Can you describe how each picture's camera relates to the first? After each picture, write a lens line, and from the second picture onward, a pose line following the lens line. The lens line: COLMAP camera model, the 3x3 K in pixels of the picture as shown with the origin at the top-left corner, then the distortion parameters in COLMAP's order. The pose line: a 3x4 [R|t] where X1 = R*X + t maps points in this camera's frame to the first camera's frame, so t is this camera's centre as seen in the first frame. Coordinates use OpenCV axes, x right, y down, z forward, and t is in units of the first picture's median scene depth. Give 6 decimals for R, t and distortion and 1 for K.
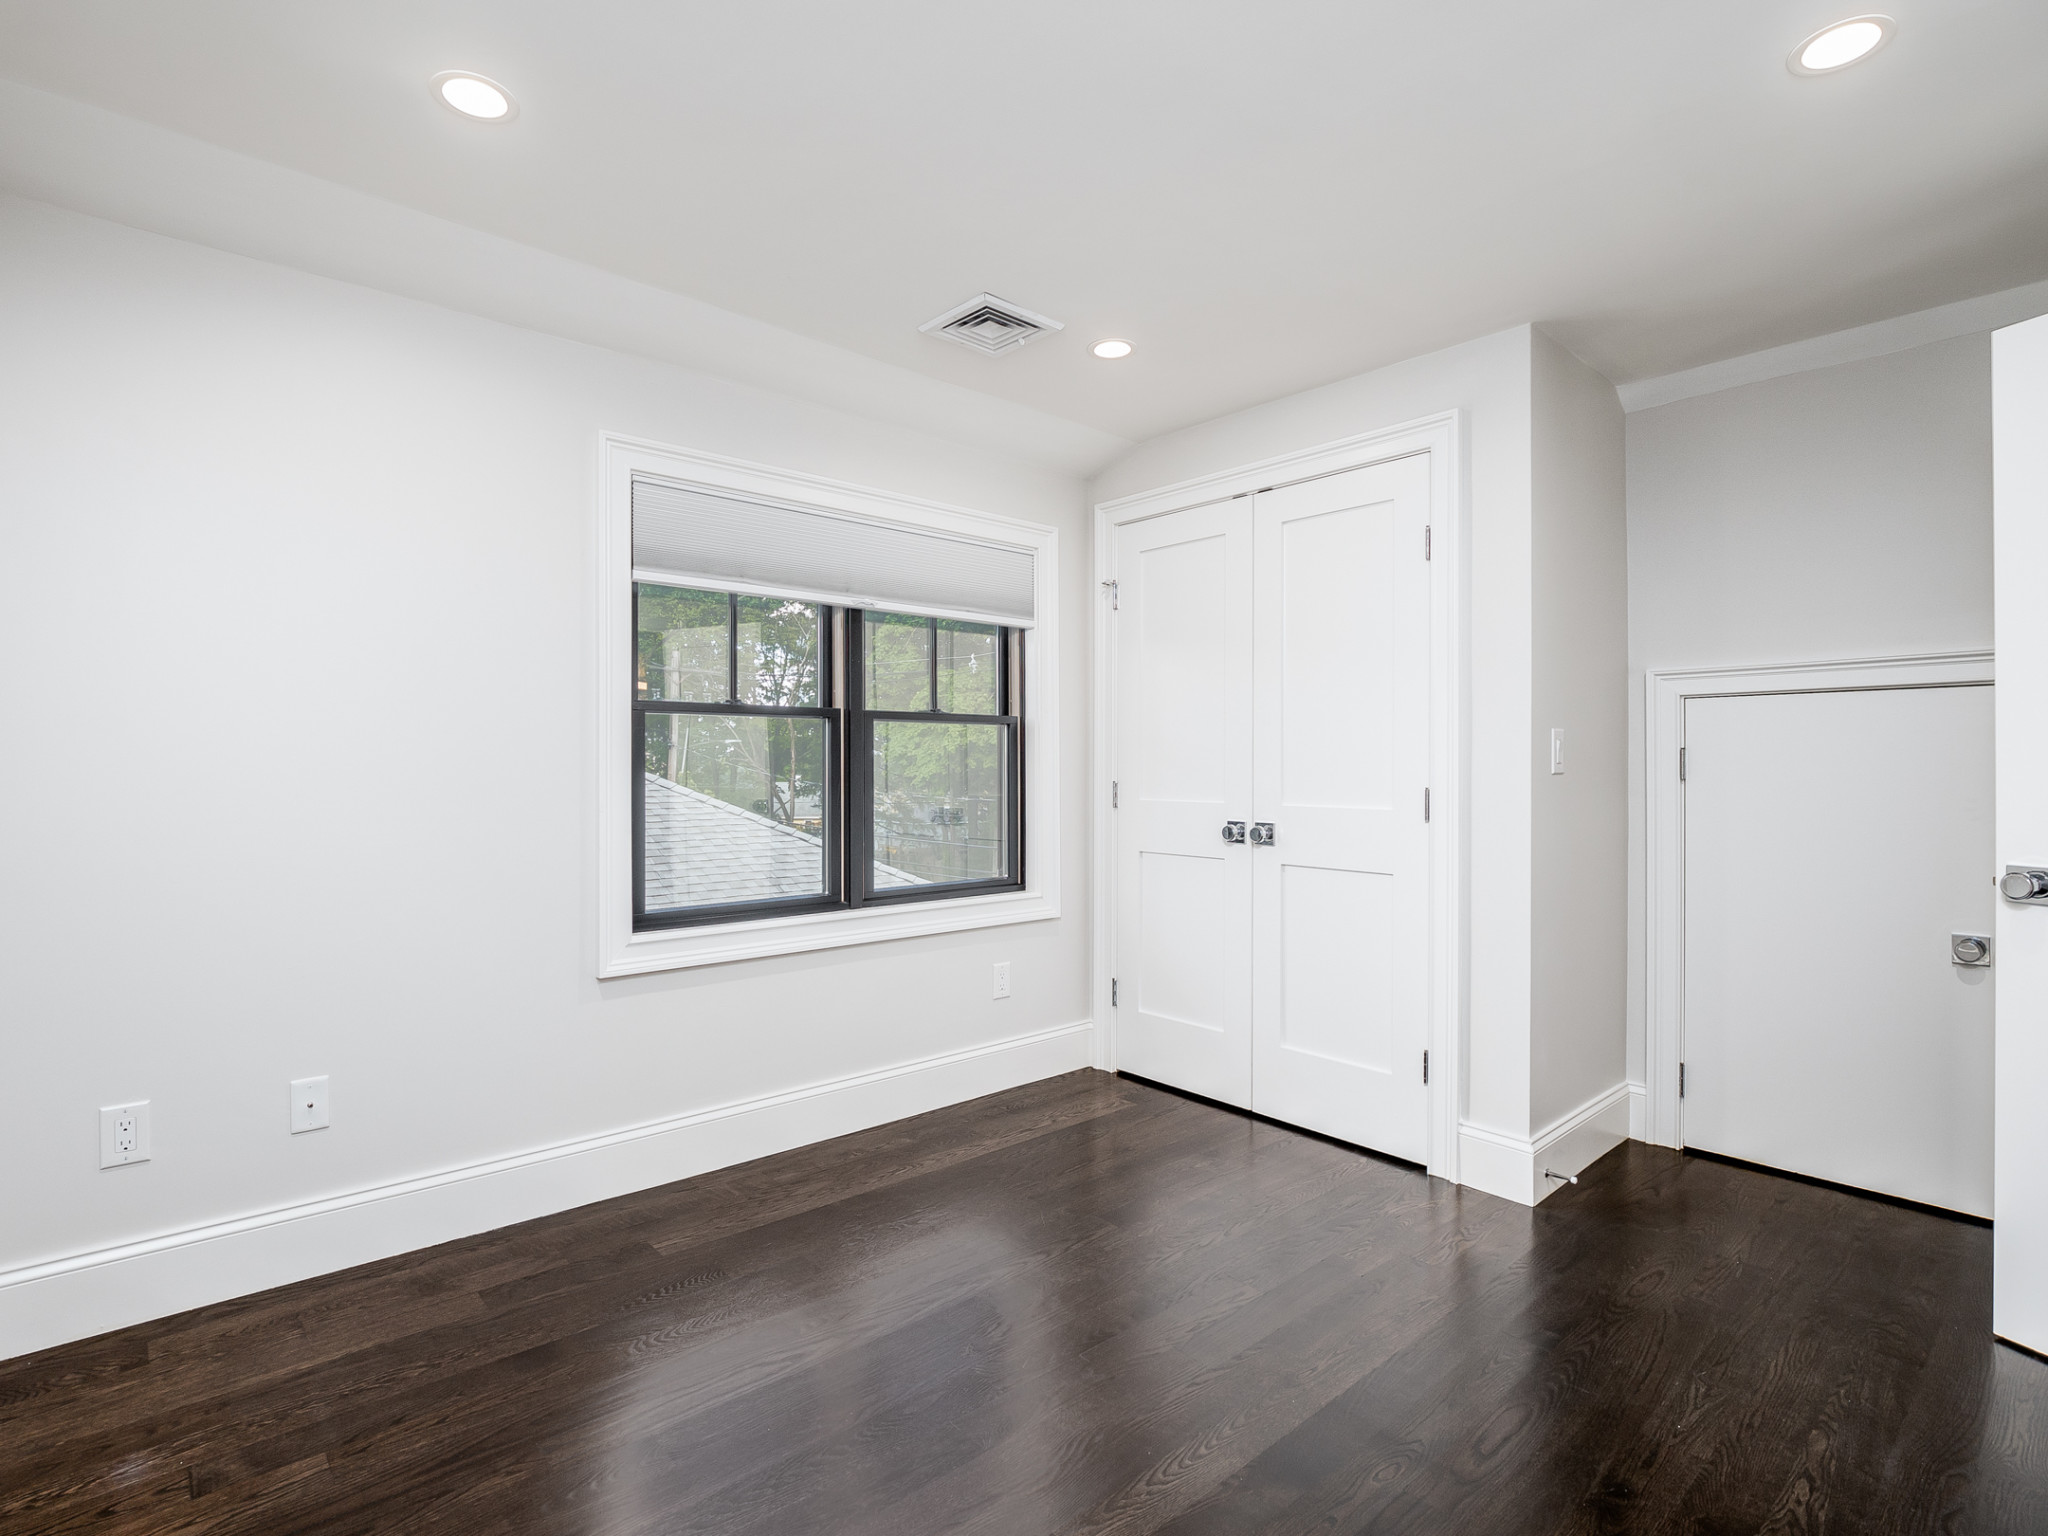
lens RADIAL K [[1029.4, 0, 1024.0], [0, 1029.4, 768.0], [0, 0, 1]] dist [-0.000789, -0.000191]
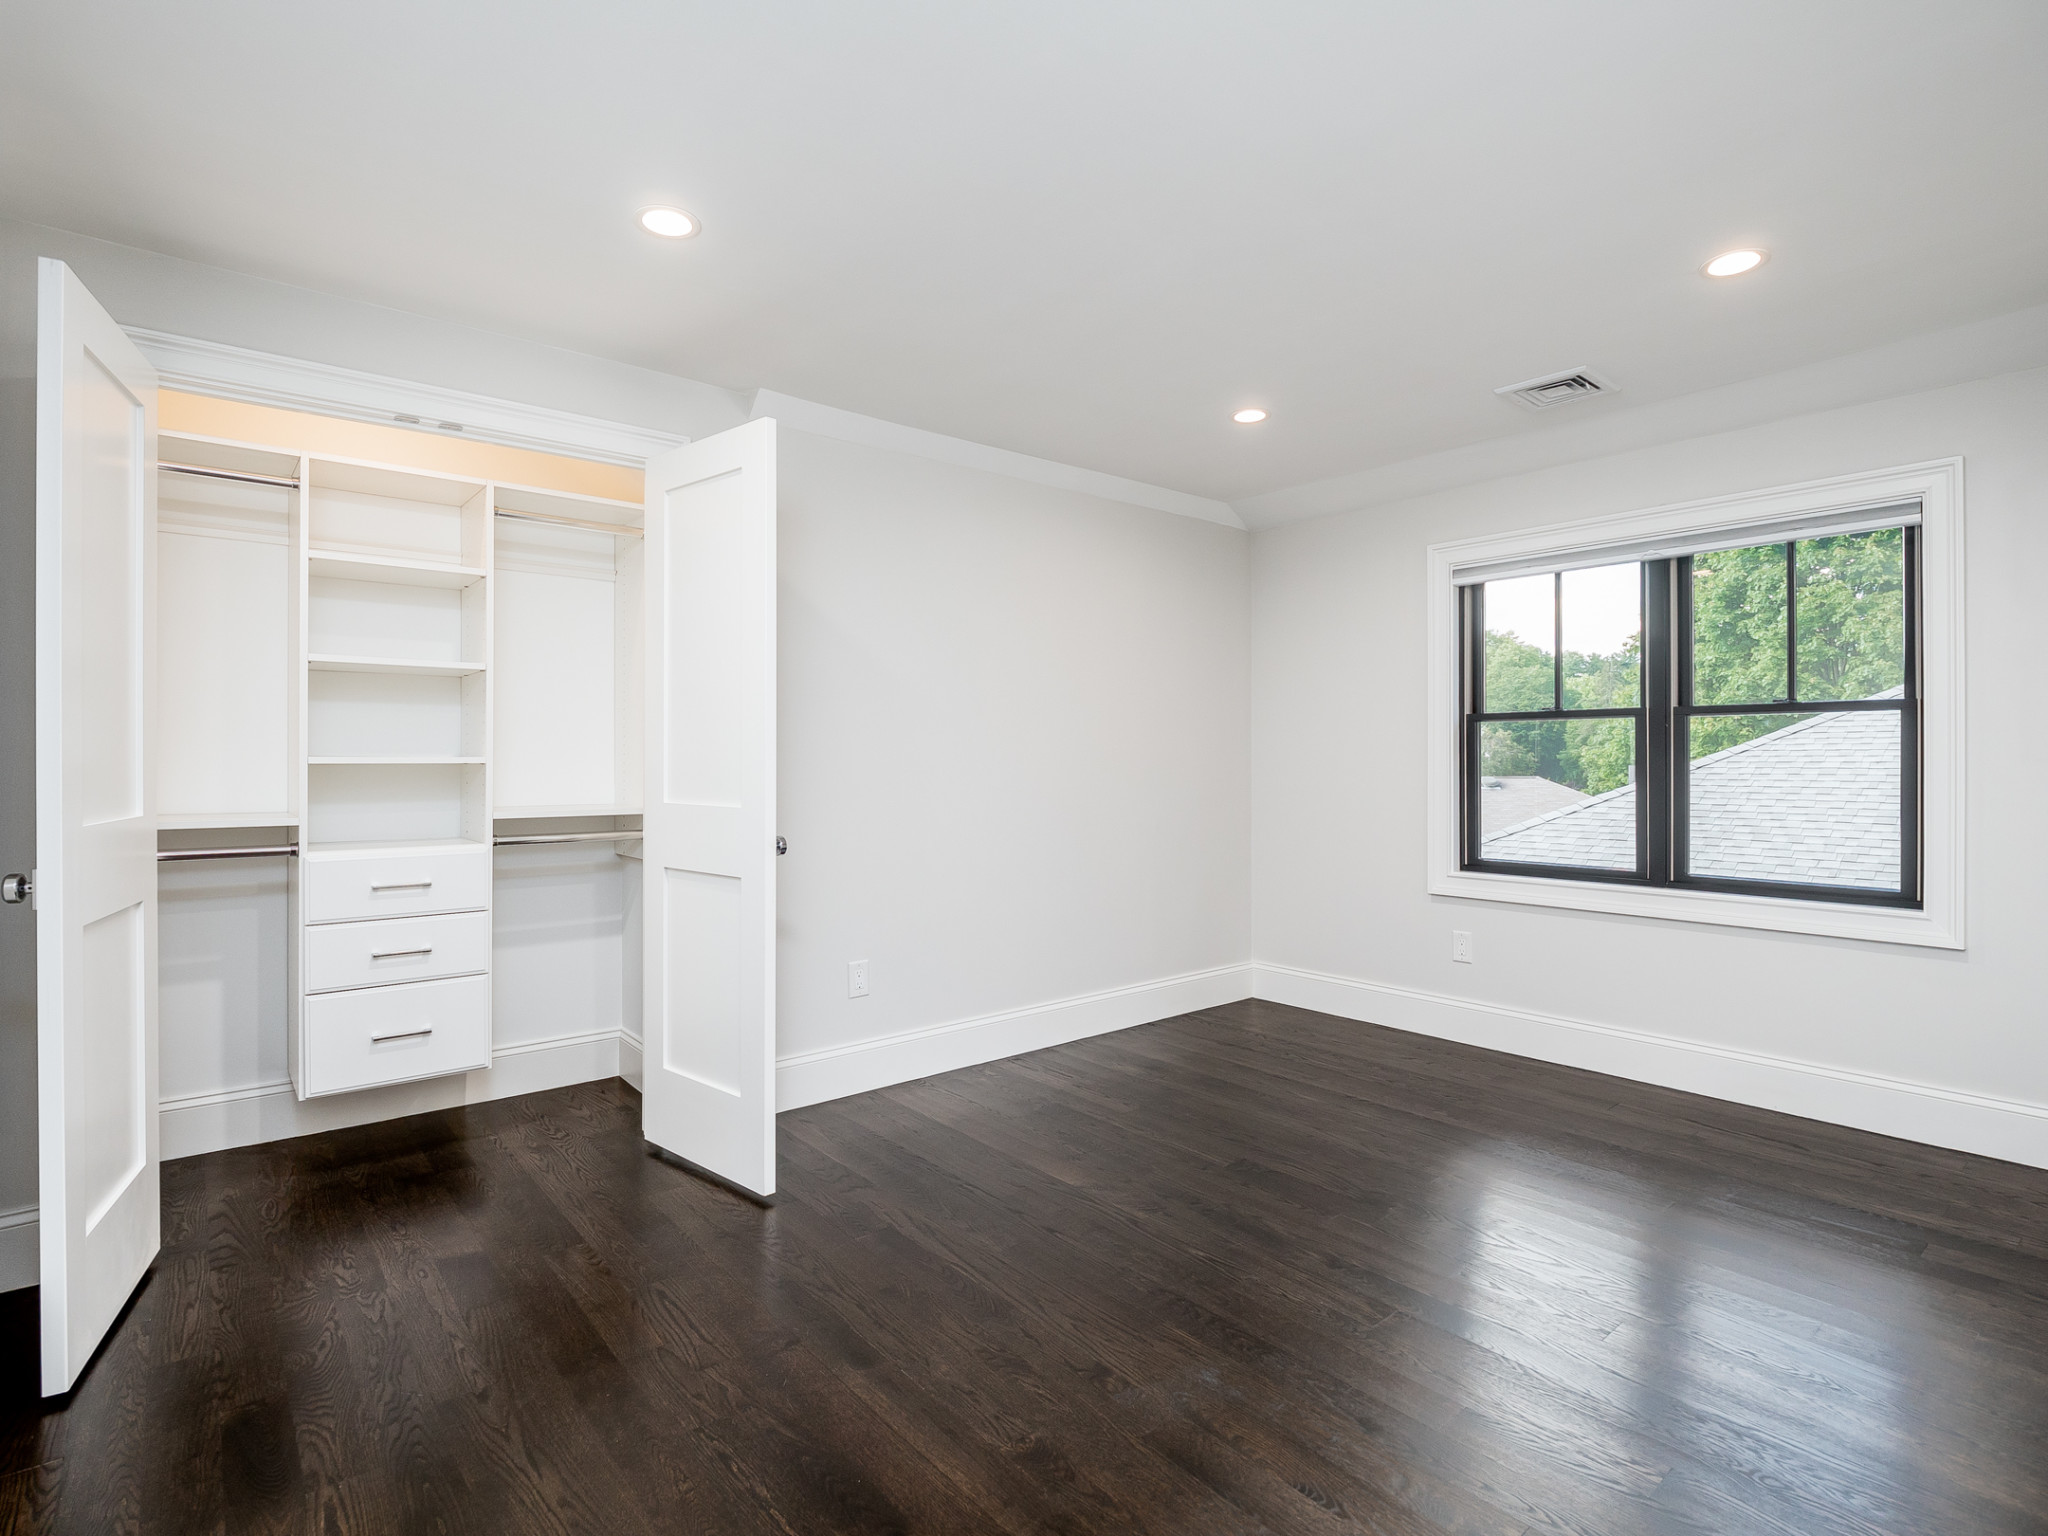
lens RADIAL K [[1029.4, 0, 1024.0], [0, 1029.4, 768.0], [0, 0, 1]] dist [-0.000789, -0.000191]
pose [[-0.024262, 0.007266, -0.999679, 0.963476], [-0.003378, 0.999967, 0.007350, 0.002179], [0.999700, 0.003555, -0.024237, 0.344427]]
